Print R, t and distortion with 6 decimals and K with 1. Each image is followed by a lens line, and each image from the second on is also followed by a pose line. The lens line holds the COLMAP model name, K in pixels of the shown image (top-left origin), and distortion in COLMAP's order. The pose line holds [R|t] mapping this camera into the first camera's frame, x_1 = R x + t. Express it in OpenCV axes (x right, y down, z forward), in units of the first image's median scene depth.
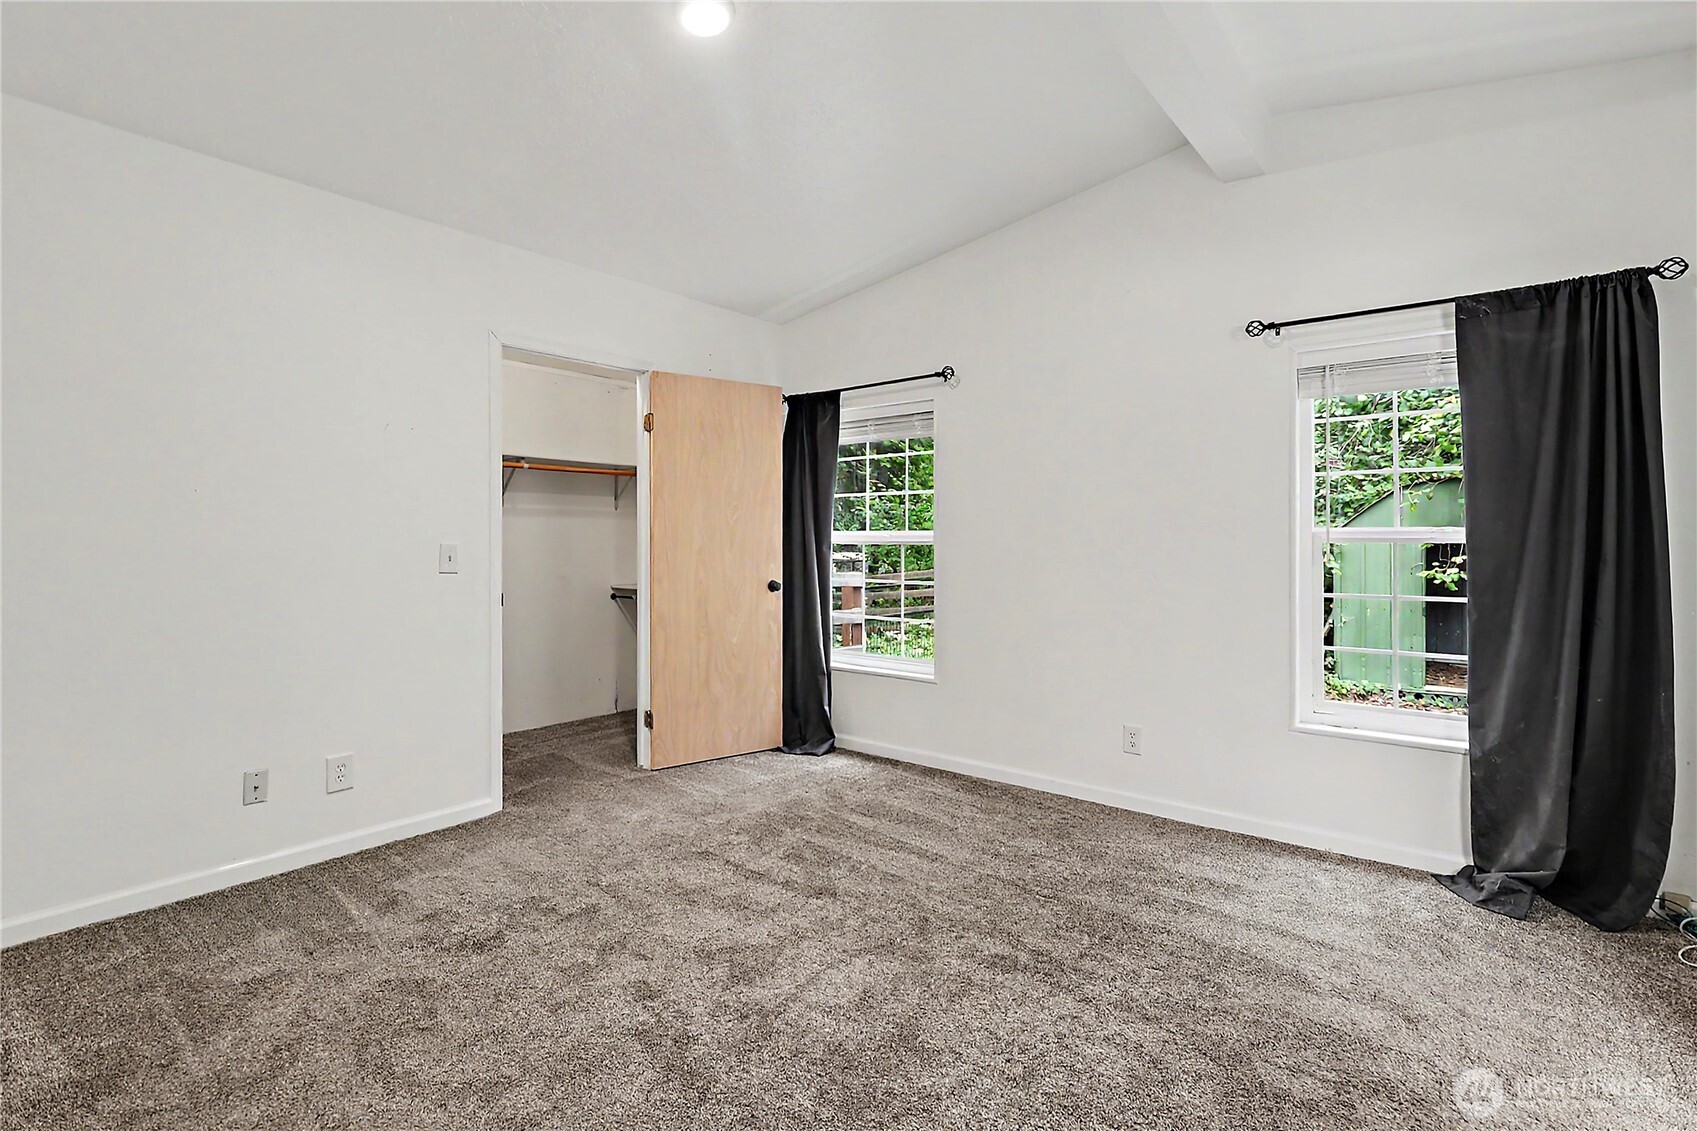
lens RADIAL K [[794.4, 0, 857.1], [0, 794.4, 552.8], [0, 0, 1]] dist [0.001958, -0.000896]
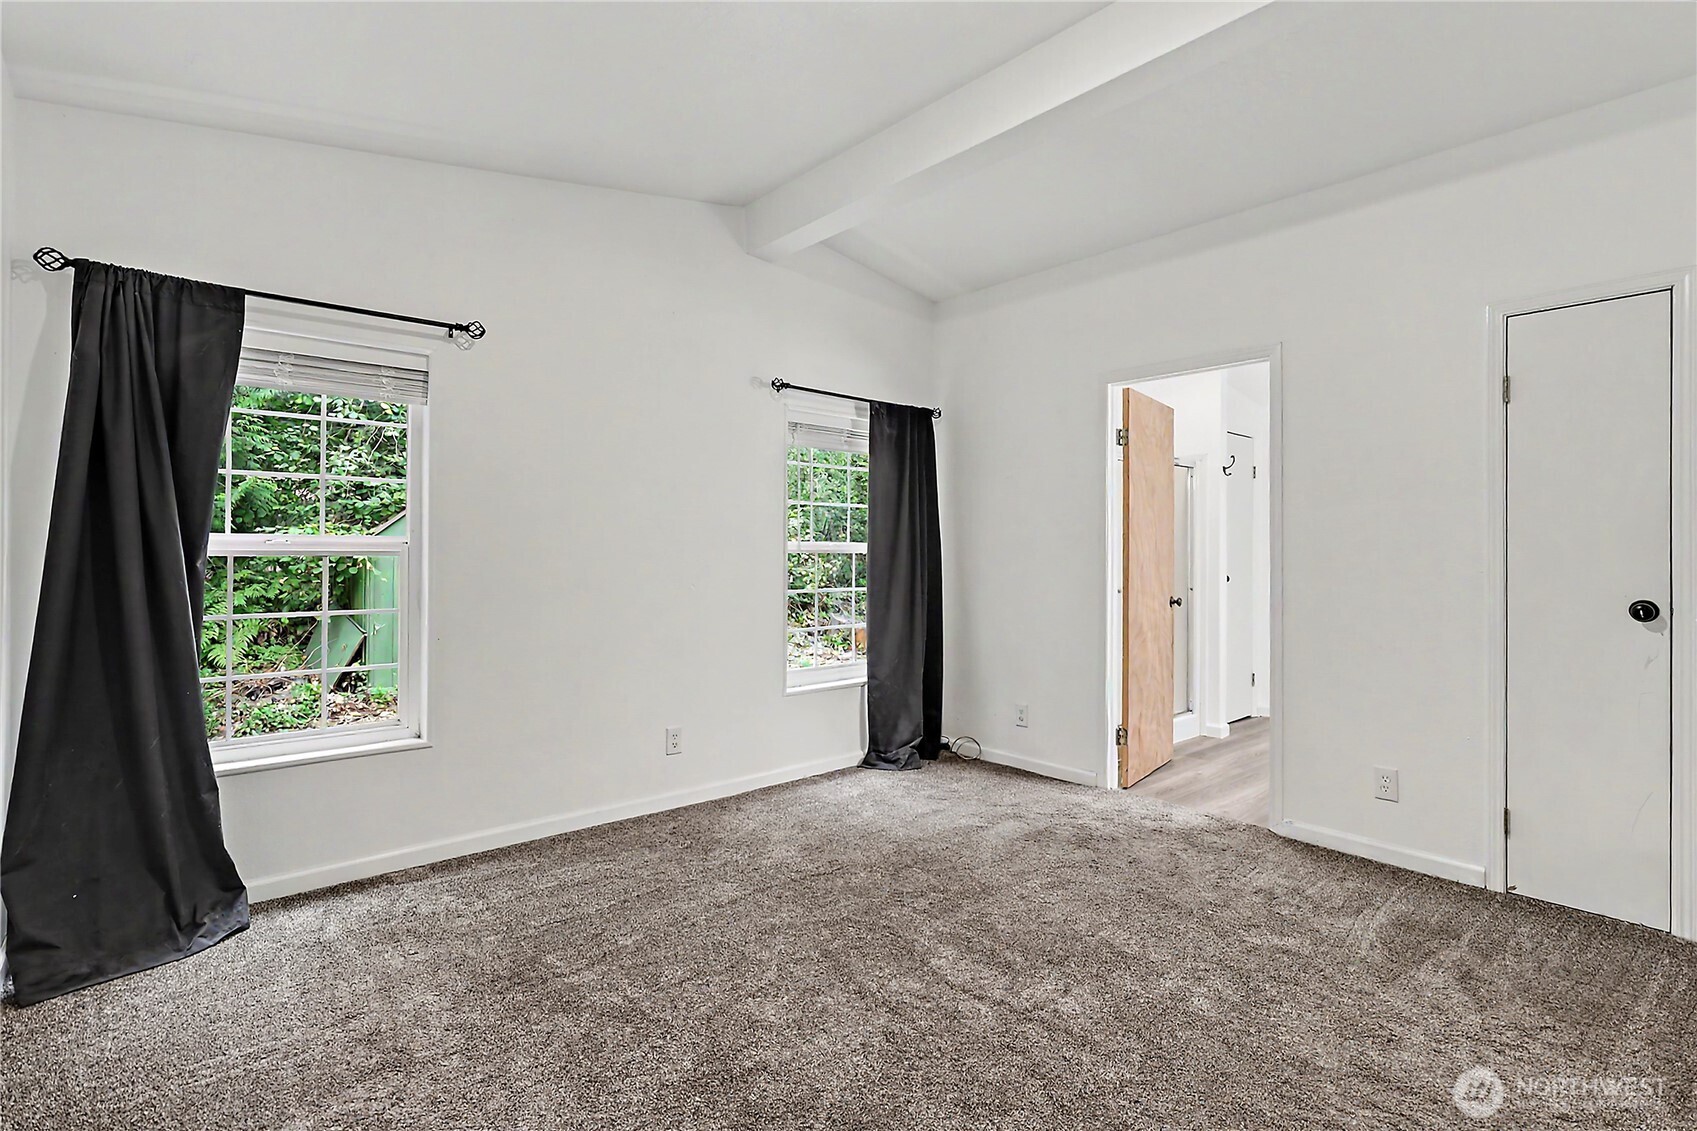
lens RADIAL K [[800.4, 0, 854.0], [0, 800.4, 554.5], [0, 0, 1]] dist [-0.000176, -0.000325]
pose [[0.188476, -0.005140, 0.982064, -0.764295], [0.010300, 0.999942, 0.003257, -0.013508], [-0.982024, 0.009502, 0.188518, 0.669537]]
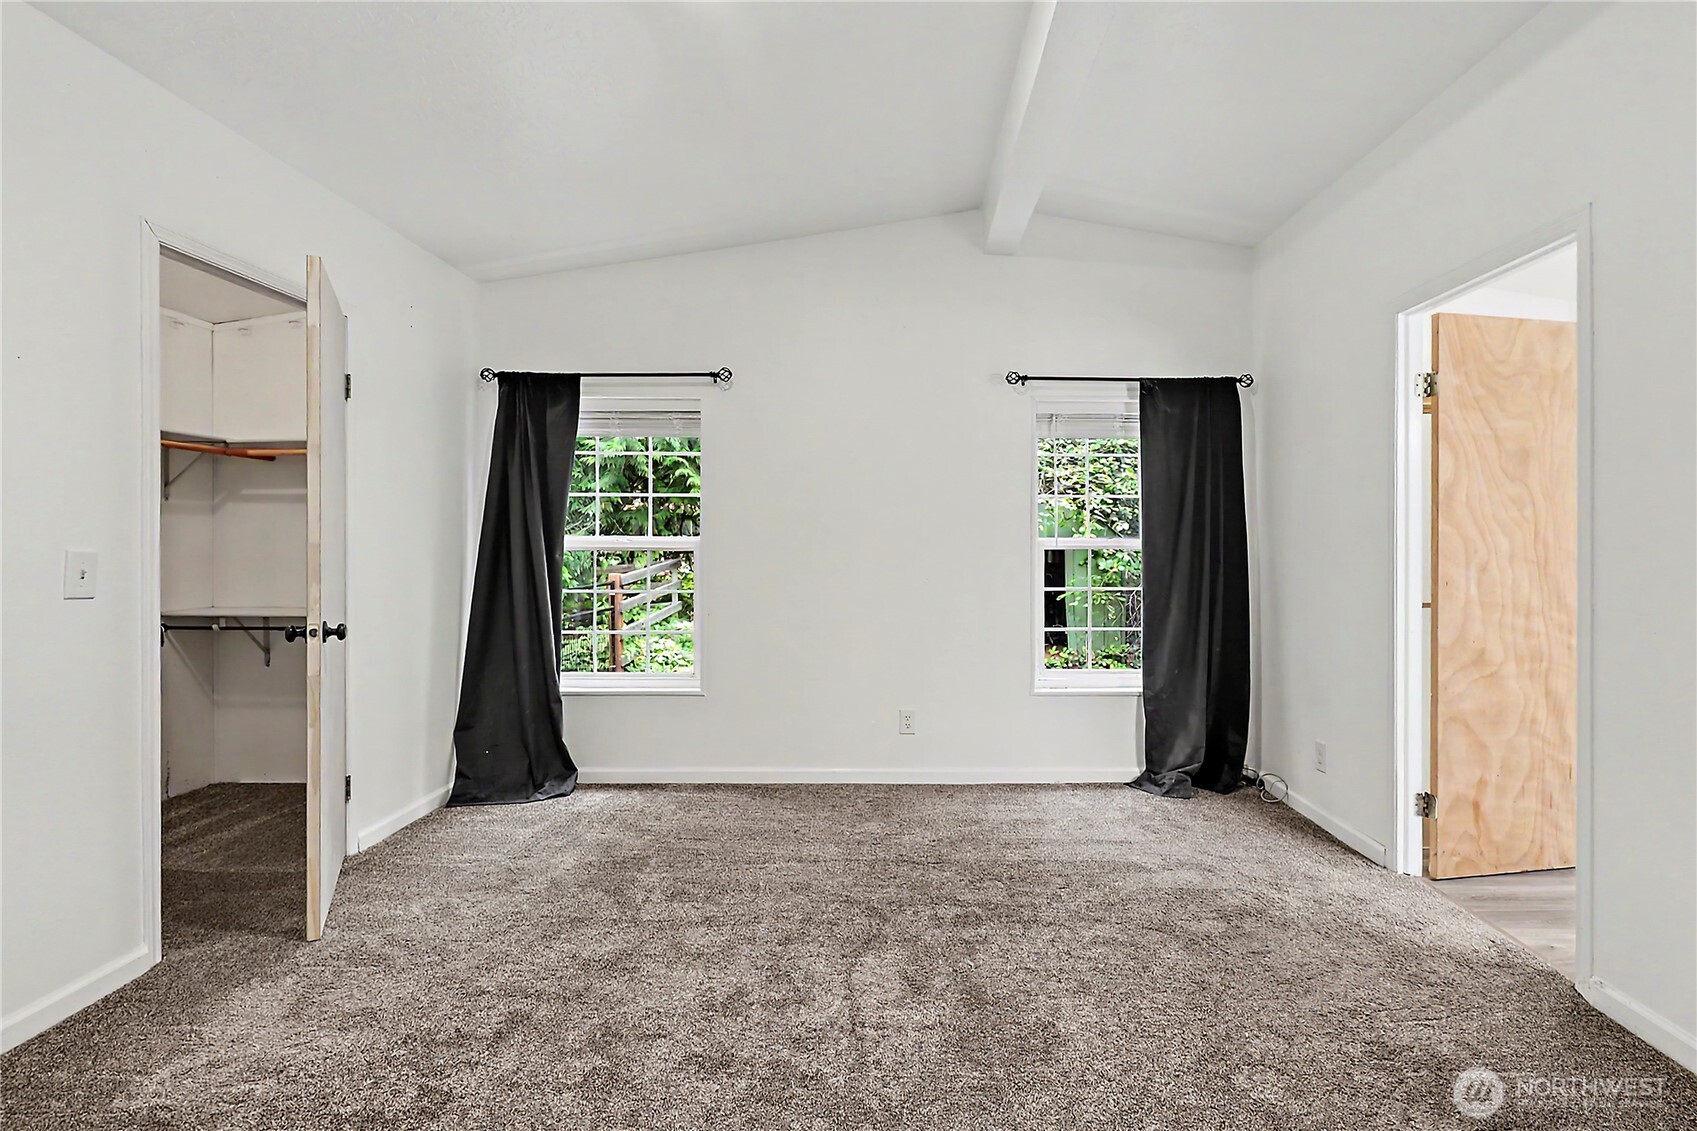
lens RADIAL K [[807.5, 0, 907.3], [0, 807.5, 560.1], [0, 0, 1]] dist [0.002153, -0.000537]
pose [[0.777586, -0.008831, 0.628714, -0.449141], [0.008205, 0.999959, 0.003898, -0.001230], [-0.628722, 0.002127, 0.777627, 0.118572]]
